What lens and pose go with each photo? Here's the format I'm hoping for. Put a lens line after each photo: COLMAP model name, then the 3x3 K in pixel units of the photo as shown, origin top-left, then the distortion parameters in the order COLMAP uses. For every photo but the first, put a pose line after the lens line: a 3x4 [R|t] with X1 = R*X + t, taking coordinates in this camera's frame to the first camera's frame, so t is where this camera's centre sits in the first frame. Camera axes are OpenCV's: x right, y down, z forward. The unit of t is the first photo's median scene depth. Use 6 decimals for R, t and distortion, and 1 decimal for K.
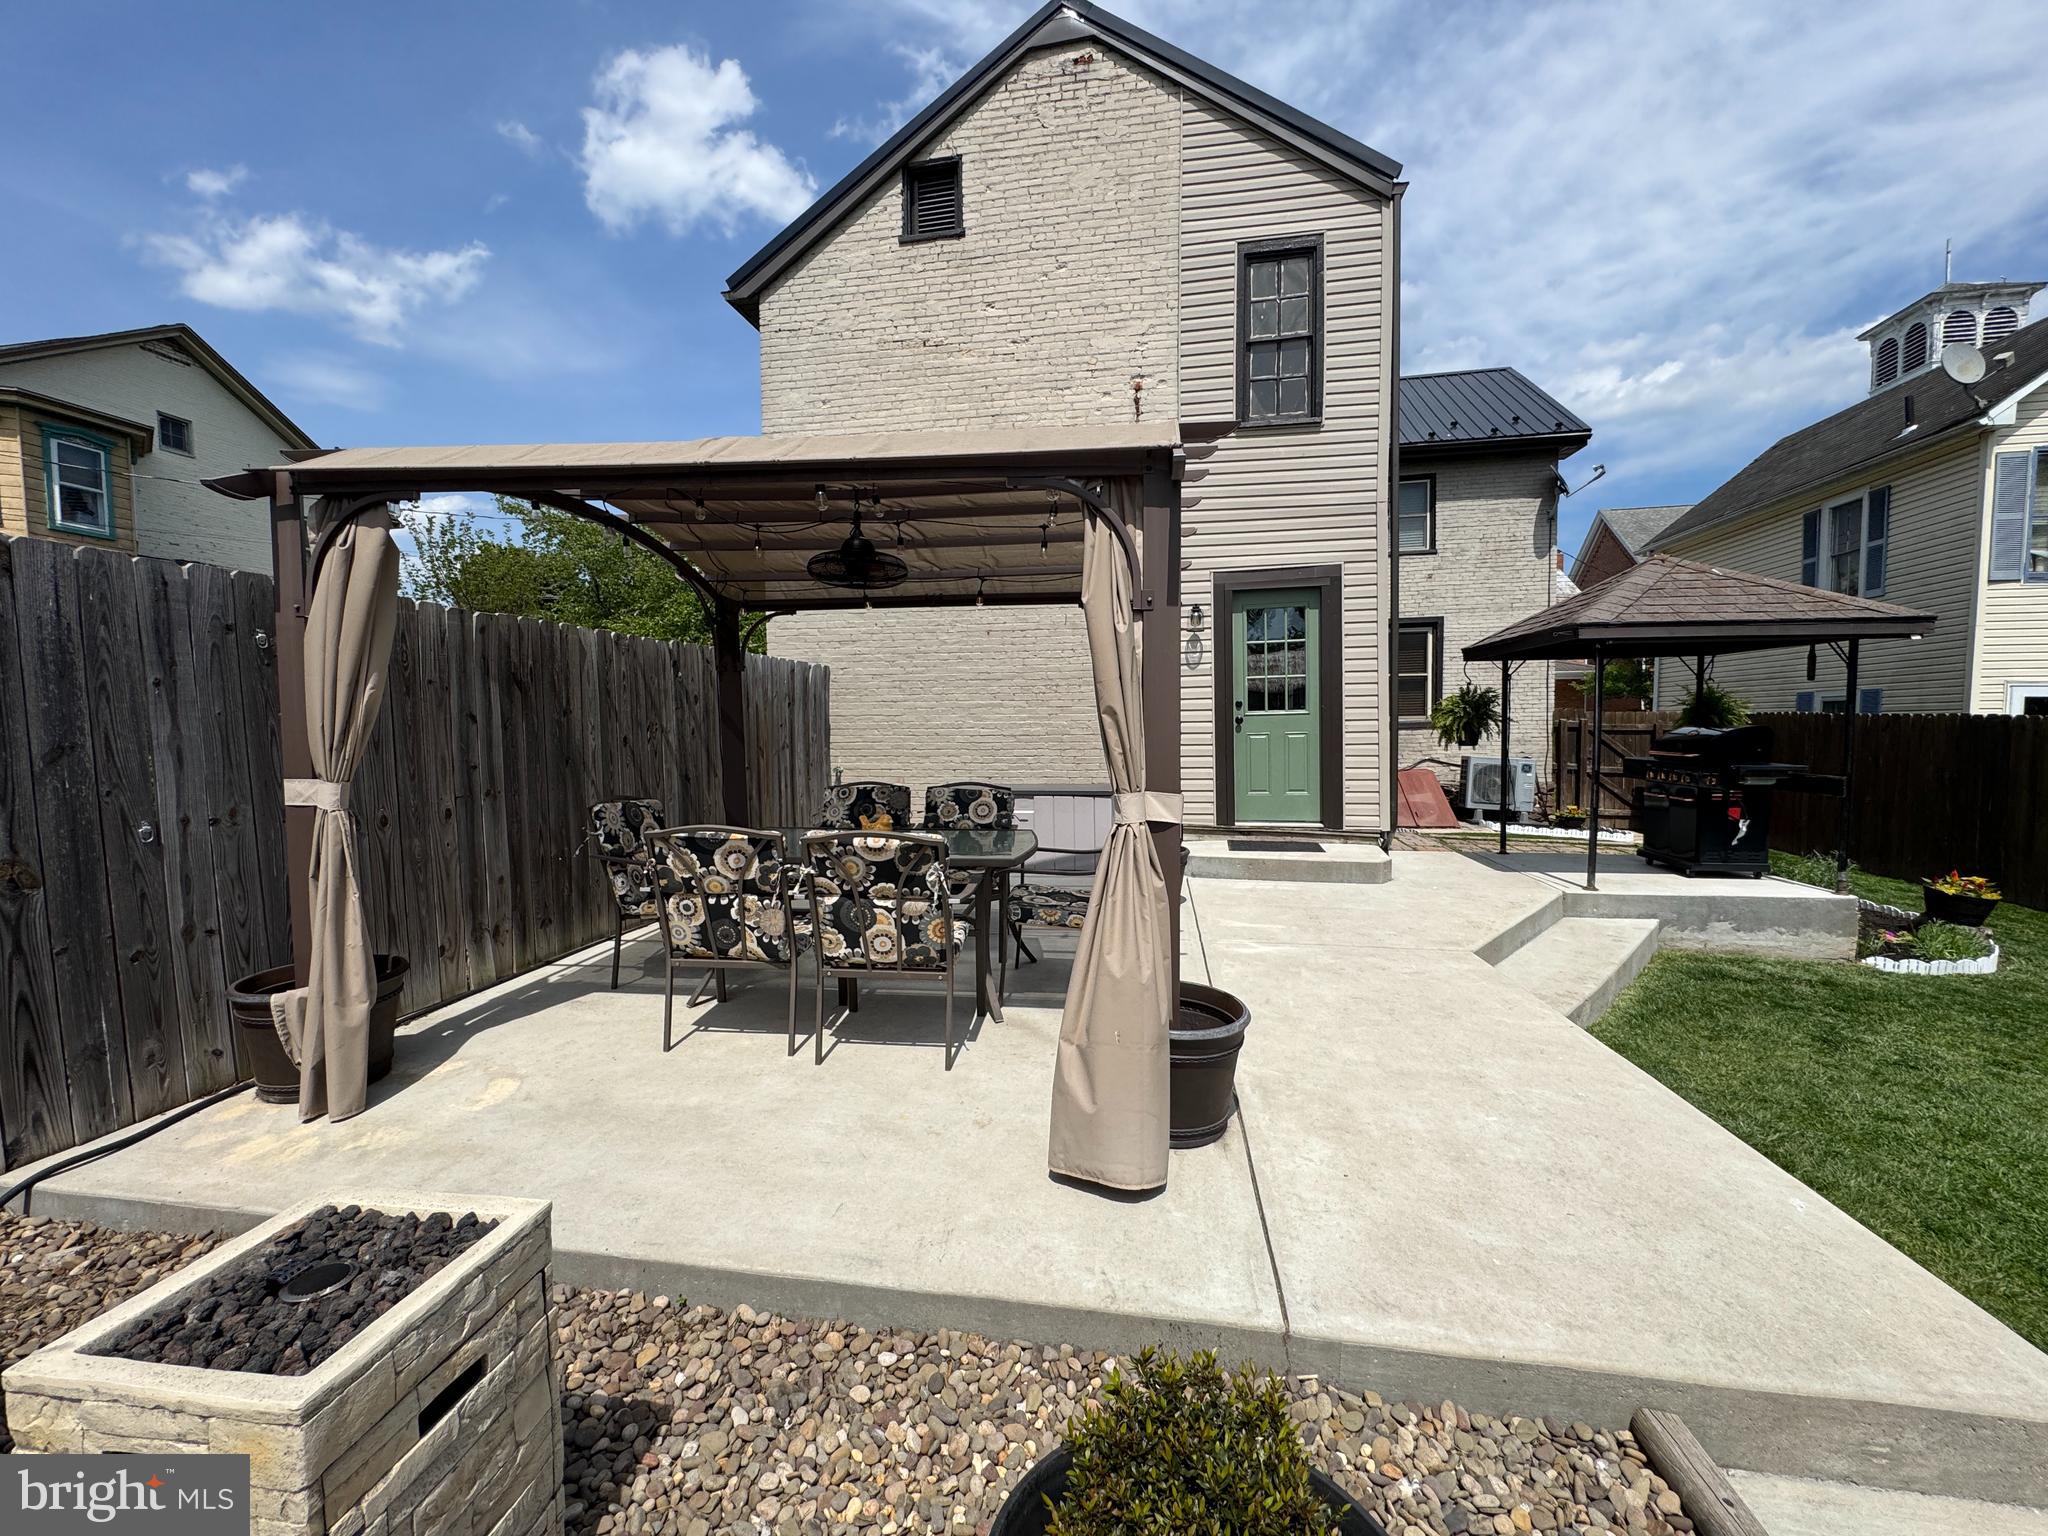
lens RADIAL K [[814.3, 0, 1033.0], [0, 814.3, 765.0], [0, 0, 1]] dist [-0.003370, 0.000659]
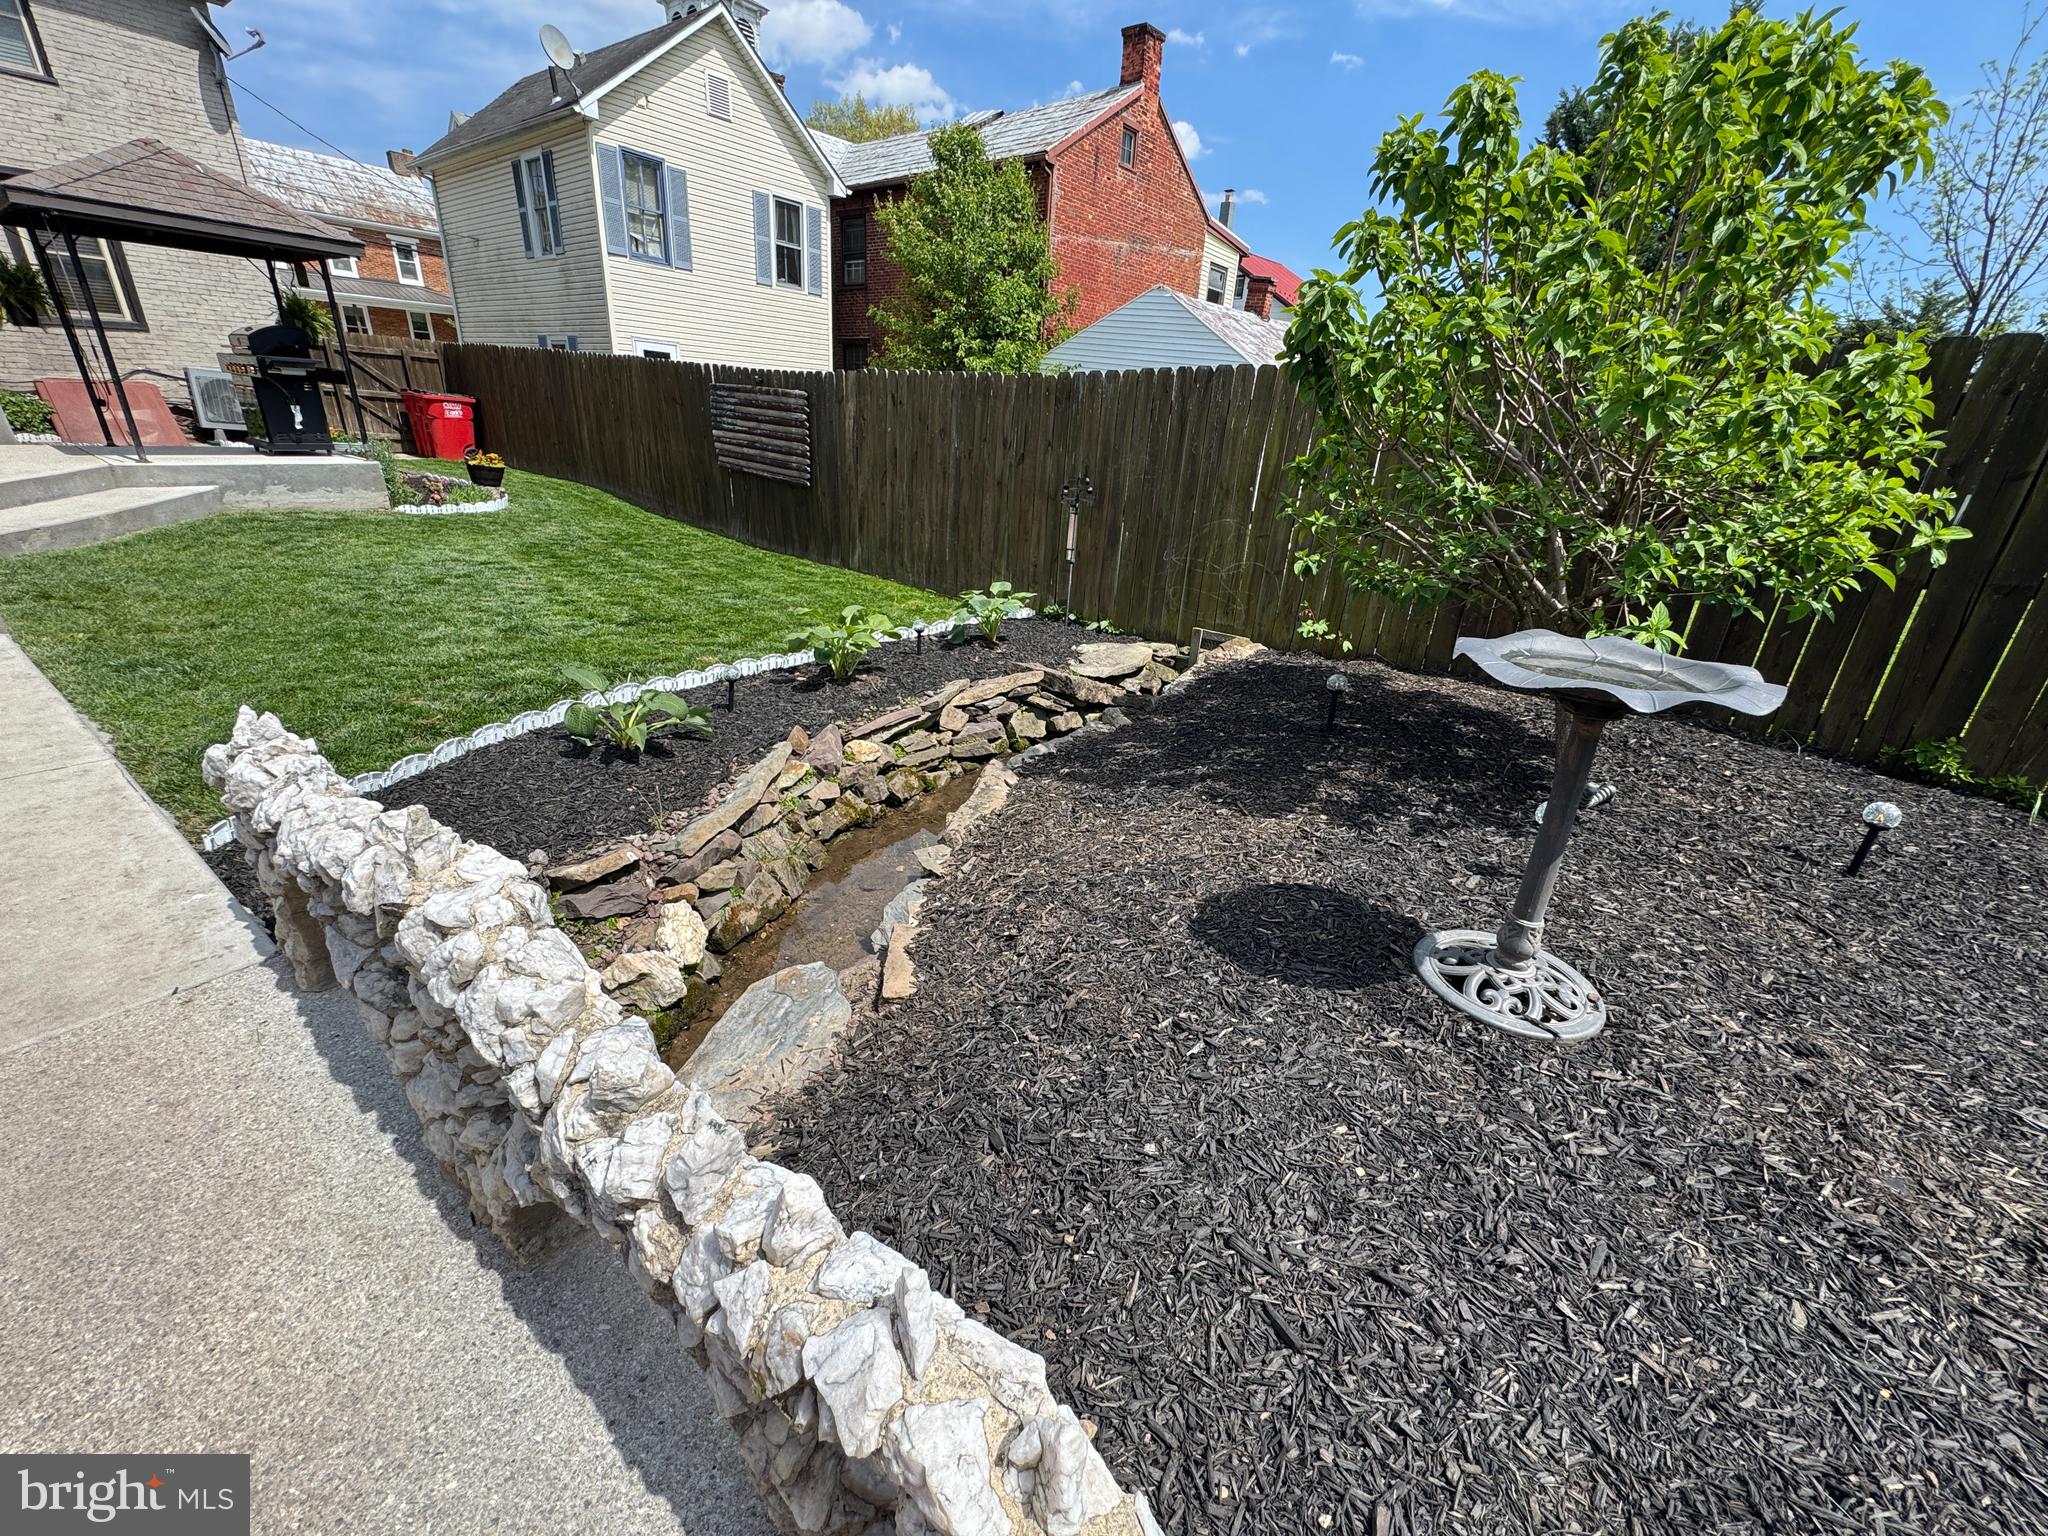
lens RADIAL K [[814.3, 0, 1024.1], [0, 814.3, 768.0], [0, 0, 1]] dist [-0.003370, 0.000659]
pose [[0.482803, -0.316209, 0.816648, 0.167322], [-0.024475, 0.927298, 0.373523, 0.076352], [-0.875387, -0.200325, 0.439963, -0.582190]]
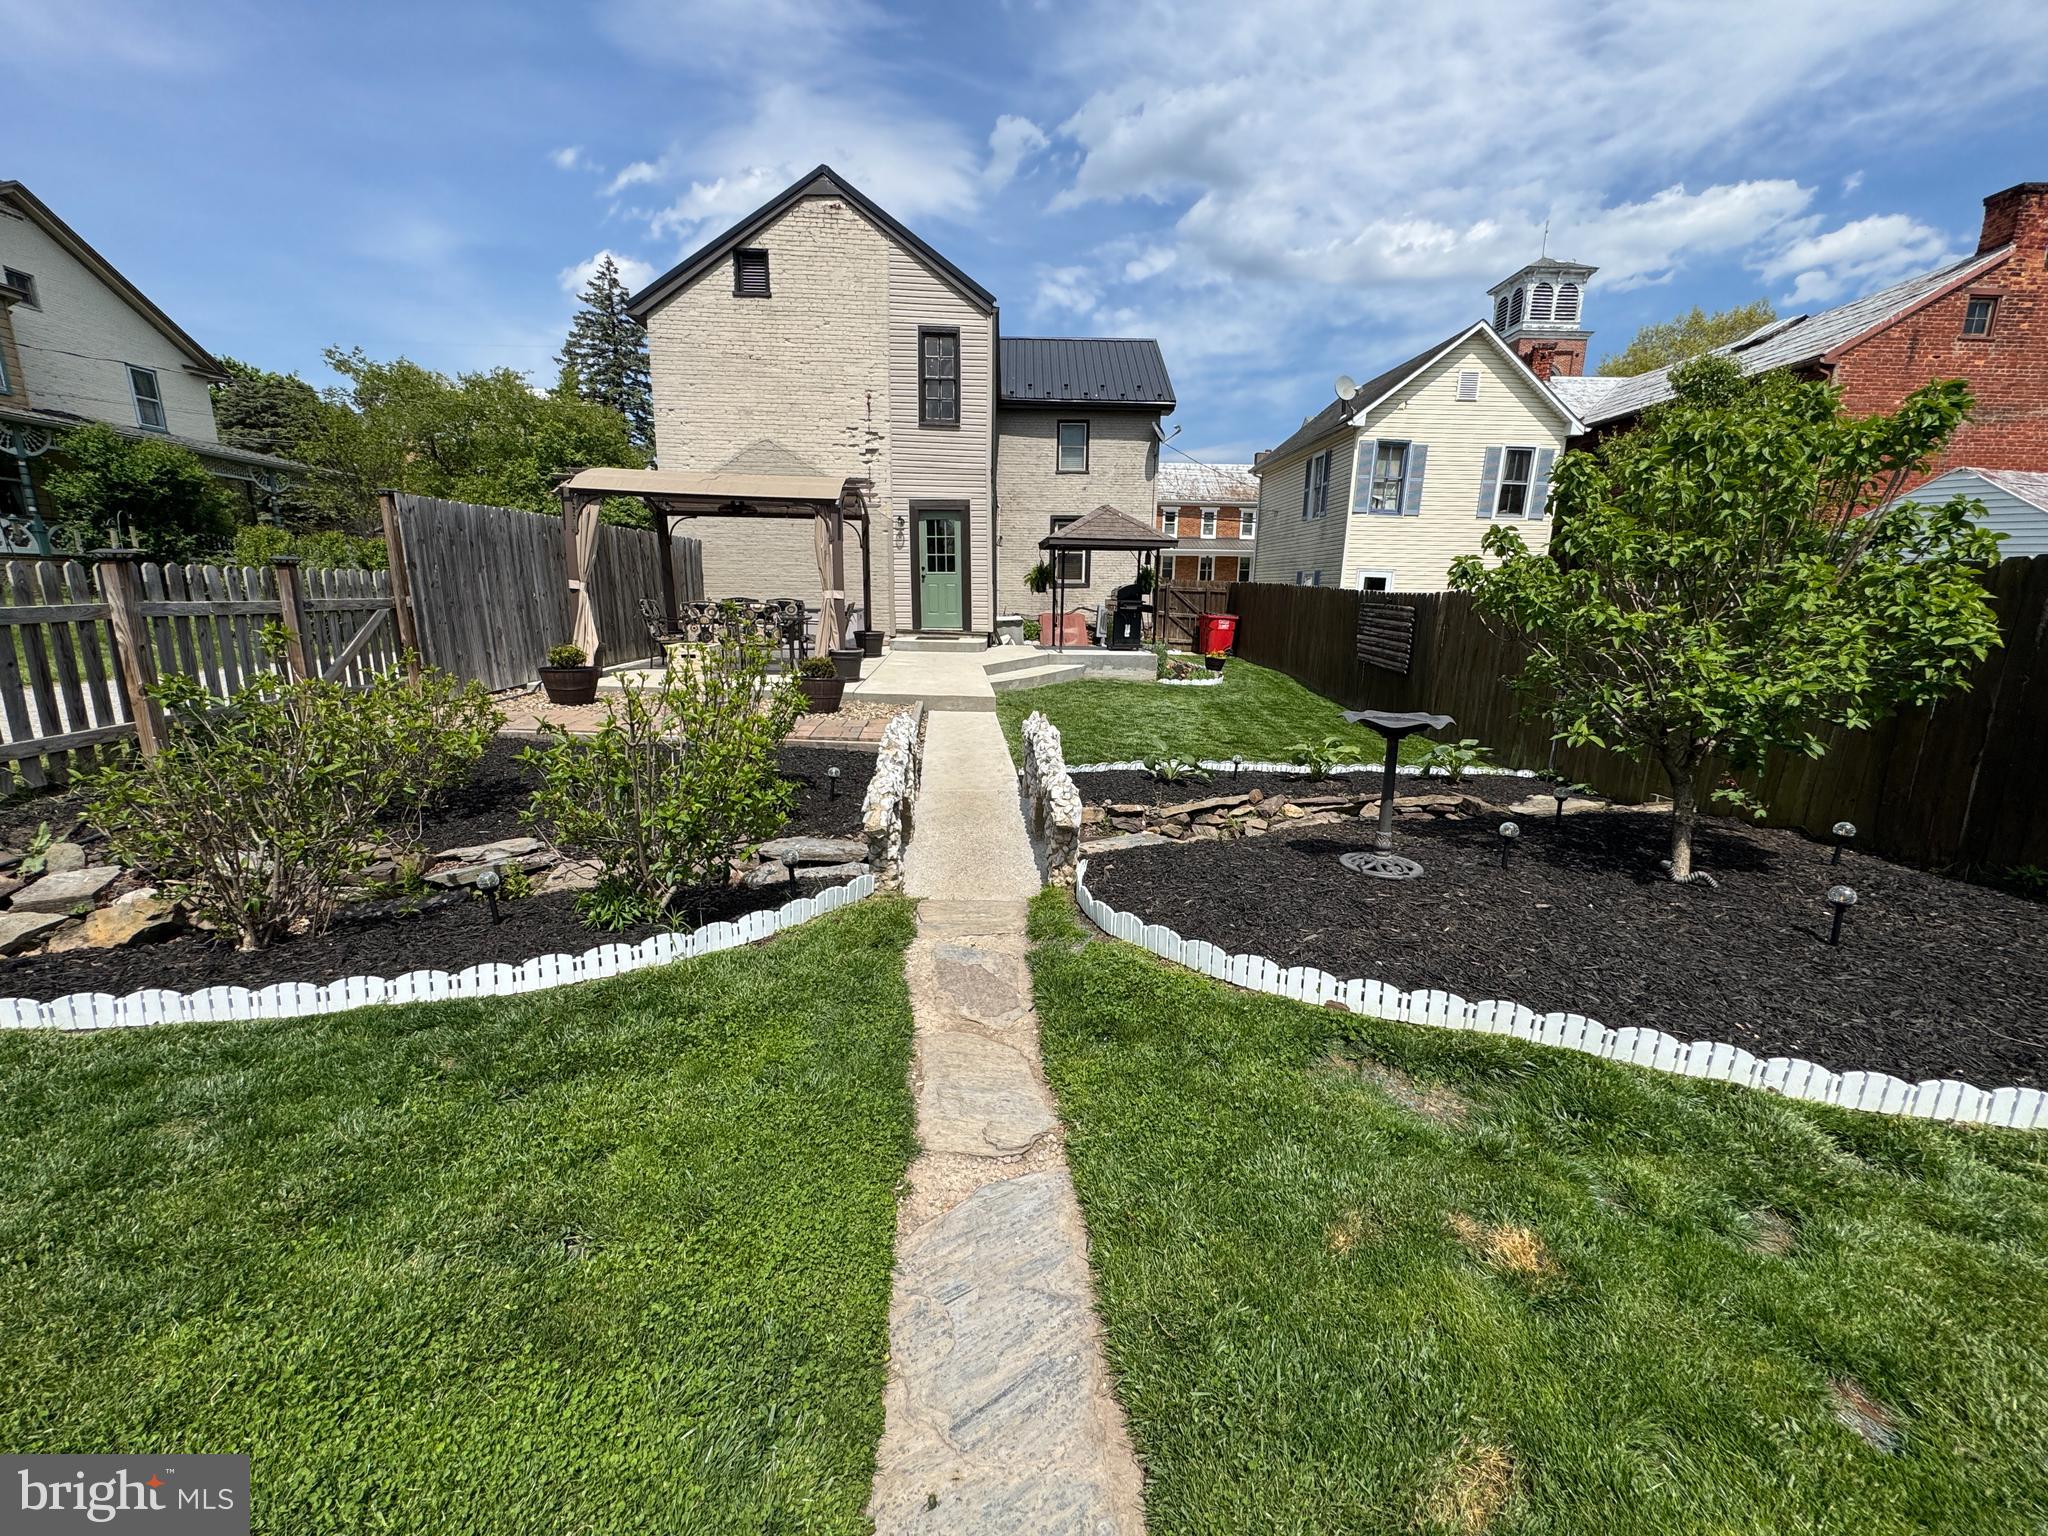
lens RADIAL K [[814.3, 0, 1029.9], [0, 814.3, 769.2], [0, 0, 1]] dist [-0.003370, 0.000659]
pose [[0.977635, -0.022022, 0.209153, 0.079304], [-0.013624, 0.985782, 0.167476, 0.074184], [-0.209867, -0.166580, 0.963435, -1.074189]]
